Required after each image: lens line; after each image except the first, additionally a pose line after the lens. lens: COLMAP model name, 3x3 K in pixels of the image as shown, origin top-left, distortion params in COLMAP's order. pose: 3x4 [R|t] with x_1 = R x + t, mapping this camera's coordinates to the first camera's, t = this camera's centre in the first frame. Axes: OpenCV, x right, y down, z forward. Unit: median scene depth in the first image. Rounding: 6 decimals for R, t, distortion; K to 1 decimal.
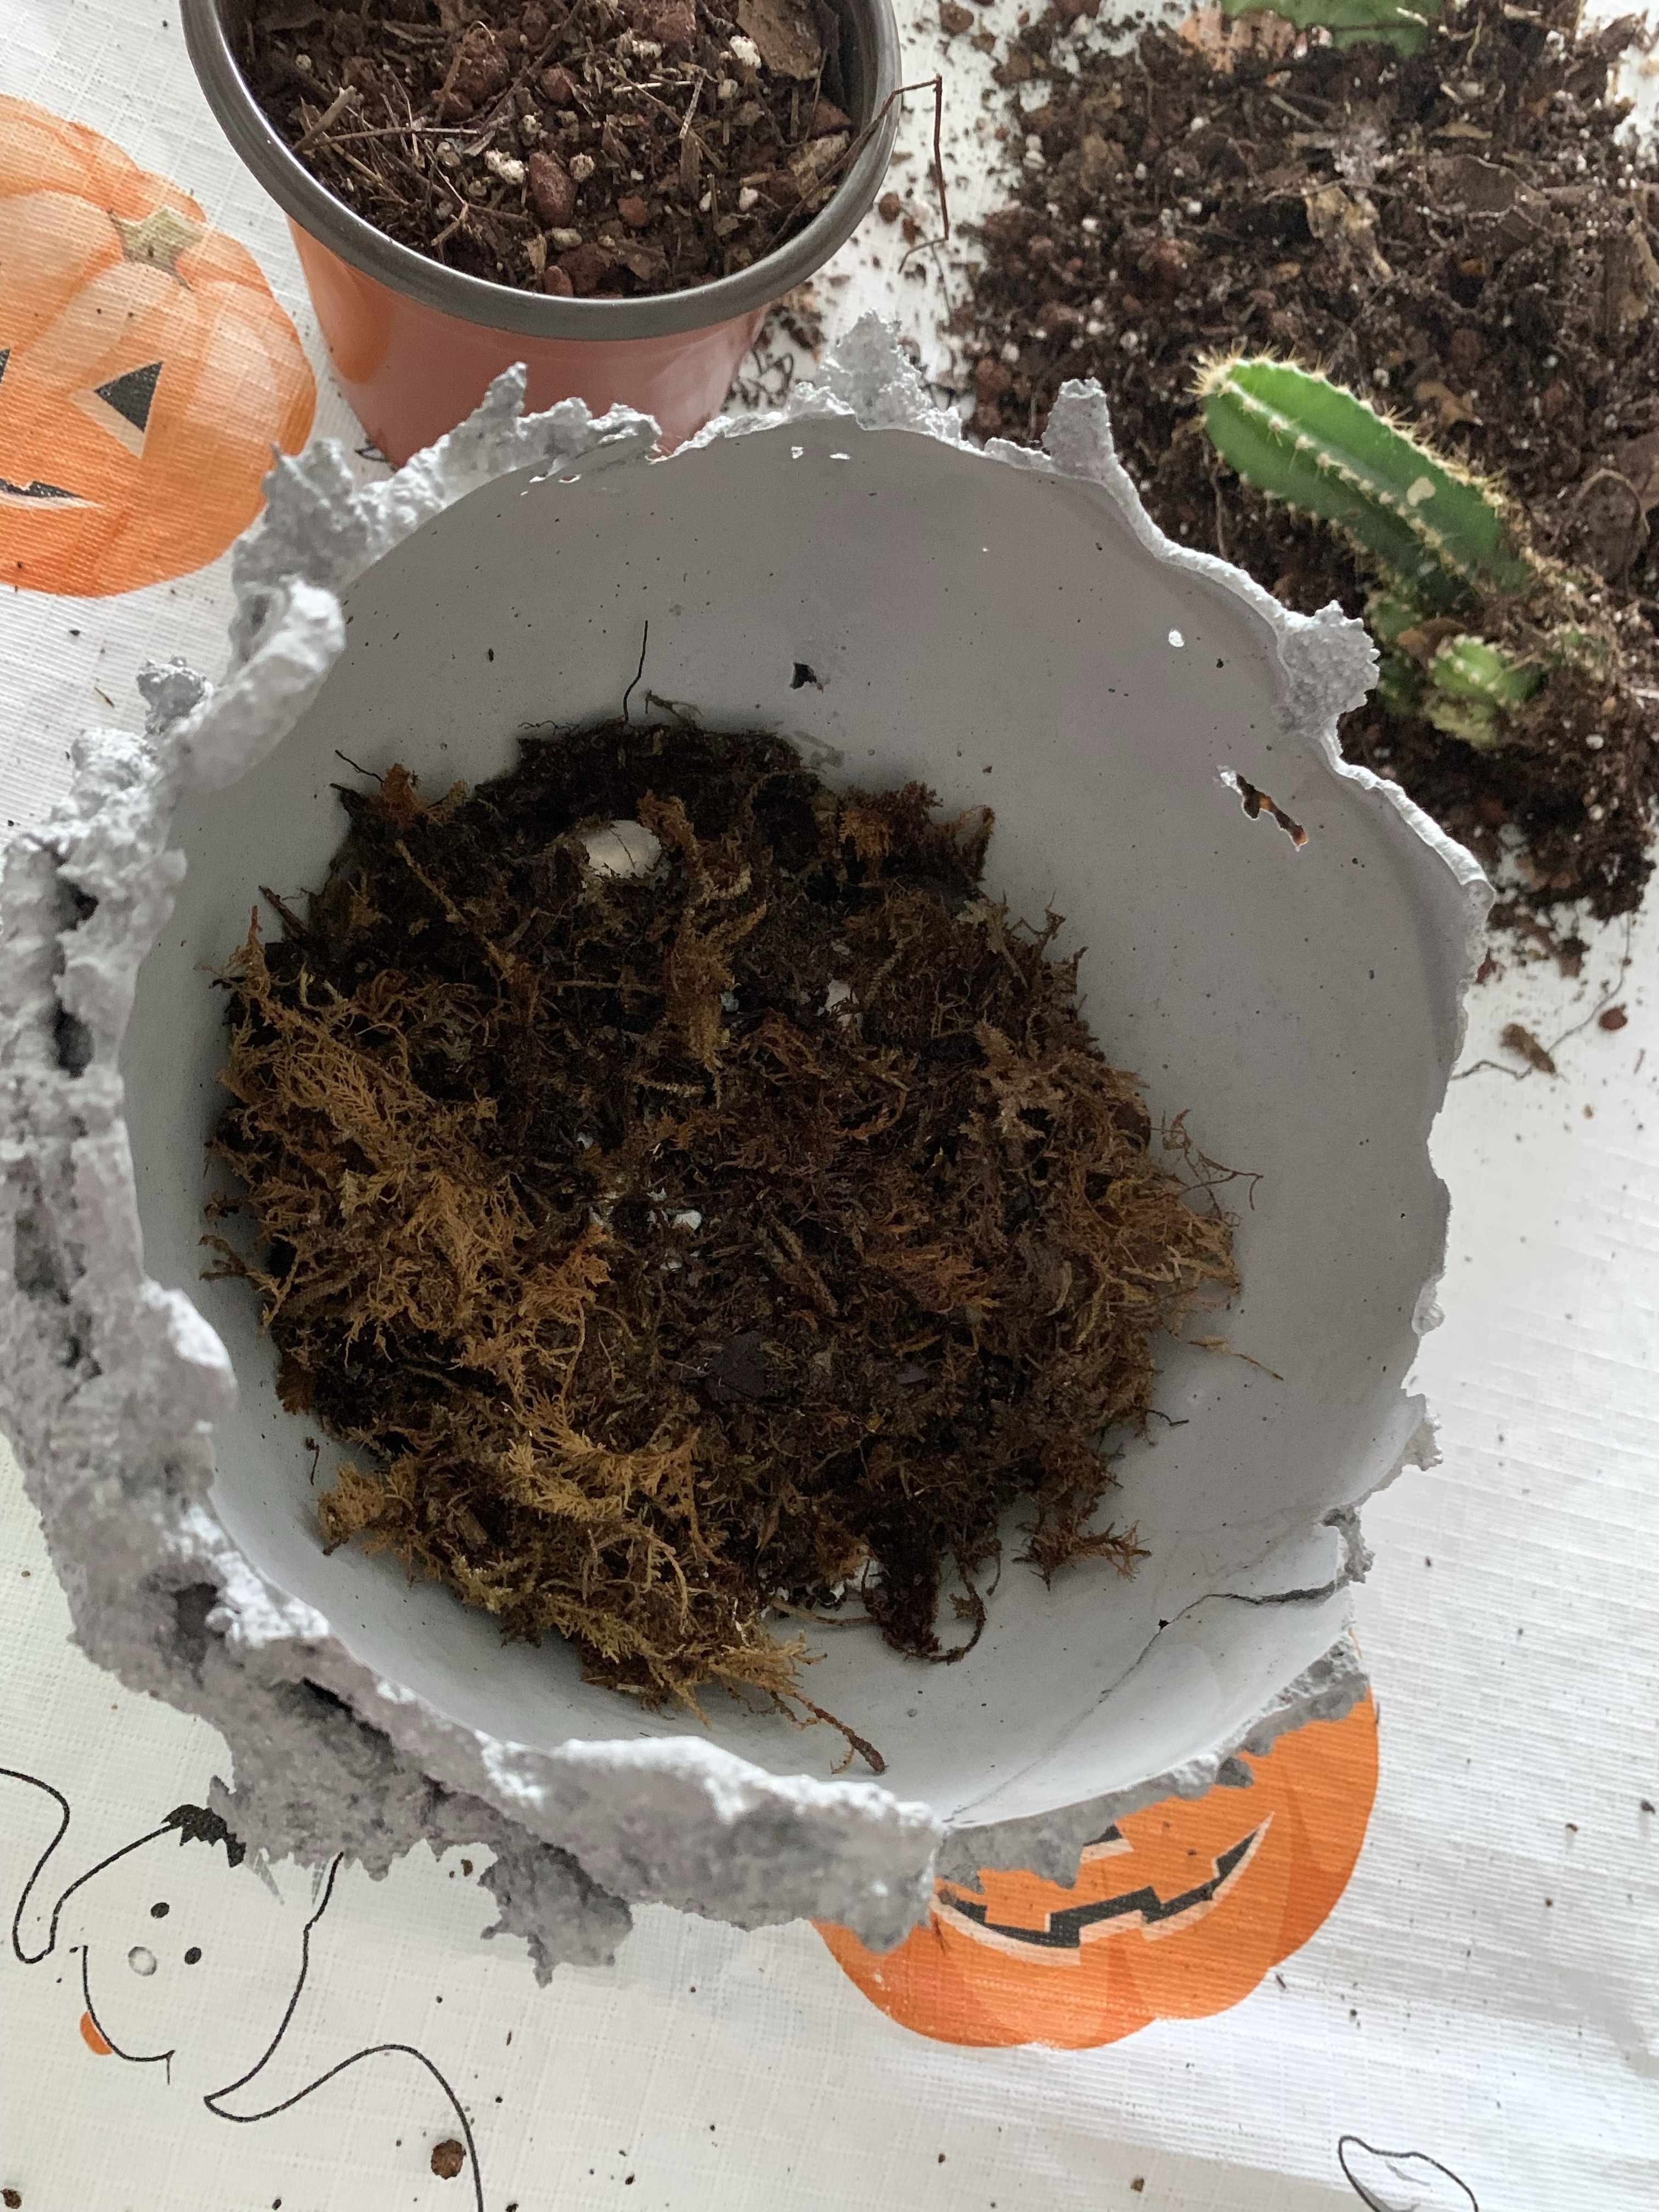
lens RADIAL K [[1708.6, 0, 837.8], [0, 1708.6, 1093.1], [0, 0, 1]] dist [0.006296, -0.004888]
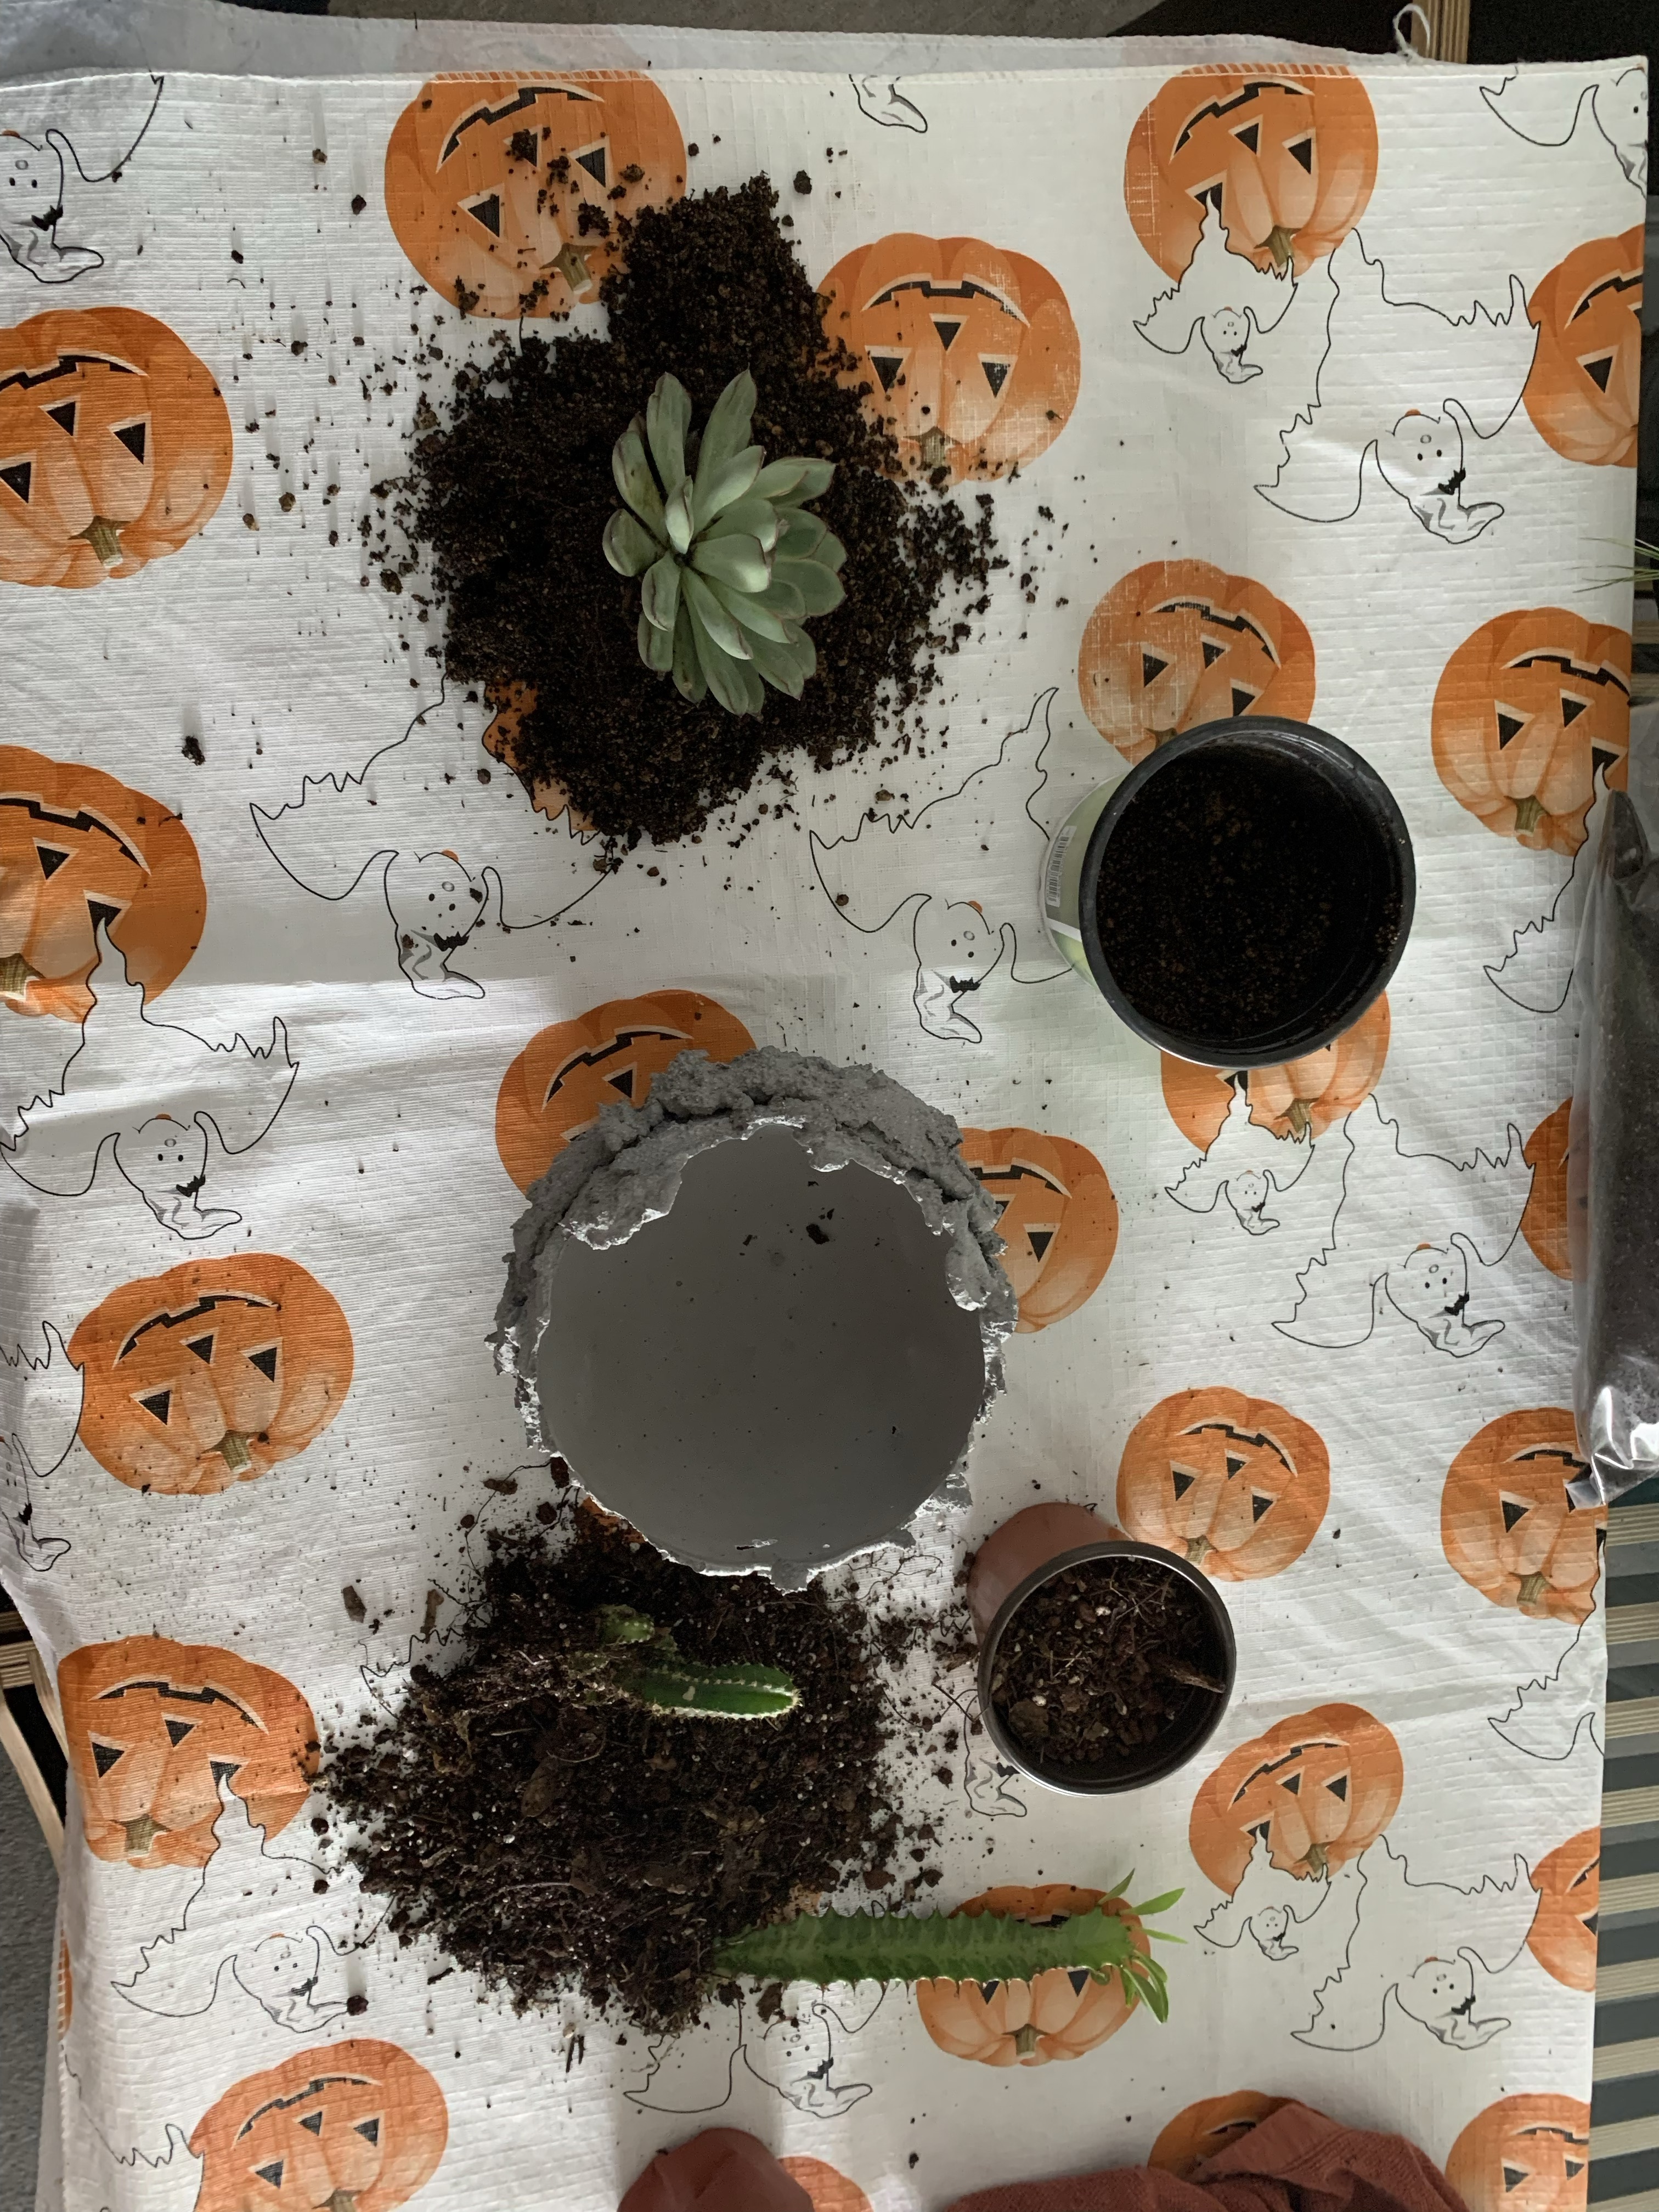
lens RADIAL K [[1708.6, 0, 822.7], [0, 1708.6, 1095.4], [0, 0, 1]] dist [0.006296, -0.004888]
pose [[-0.878997, 0.341704, -0.332569, 0.772280], [-0.363520, -0.931579, 0.003636, 0.343304], [-0.308572, 0.124091, 0.943072, -1.424724]]
